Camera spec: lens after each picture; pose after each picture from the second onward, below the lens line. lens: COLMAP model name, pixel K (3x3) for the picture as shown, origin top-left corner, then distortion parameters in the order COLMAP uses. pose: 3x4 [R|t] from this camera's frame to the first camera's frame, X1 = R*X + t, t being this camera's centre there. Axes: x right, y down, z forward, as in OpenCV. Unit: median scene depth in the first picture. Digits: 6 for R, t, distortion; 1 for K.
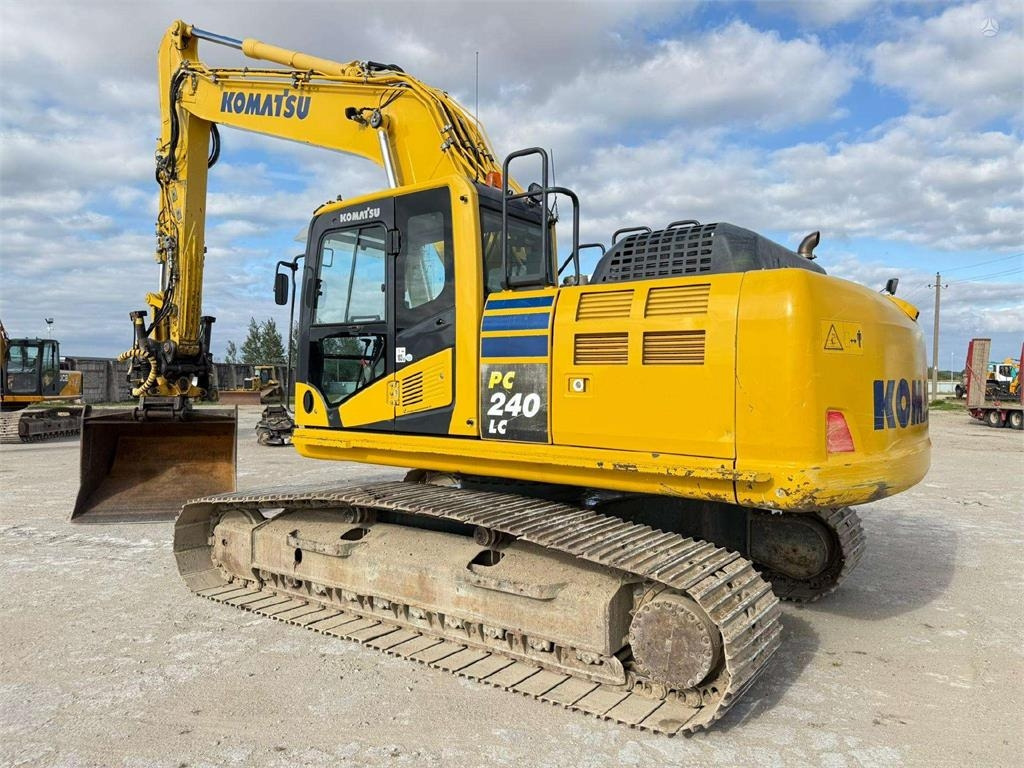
lens RADIAL K [[716.2, 0, 501.1], [0, 716.2, 382.2], [0, 0, 1]] dist [0.113673, -0.177270]
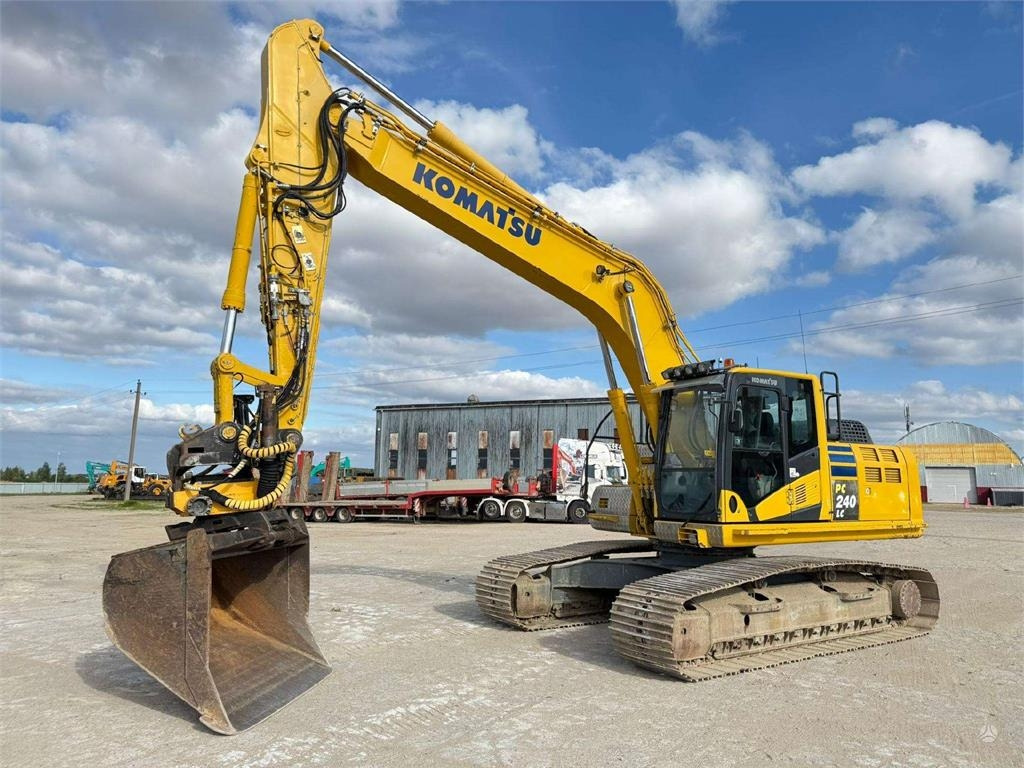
lens RADIAL K [[716.2, 0, 501.1], [0, 716.2, 382.2], [0, 0, 1]] dist [0.113673, -0.177270]
pose [[0.366541, 0.120997, 0.922500, -1.779131], [-0.006100, 0.991799, -0.127663, -0.025515], [-0.930382, 0.041167, 0.364273, 0.926832]]
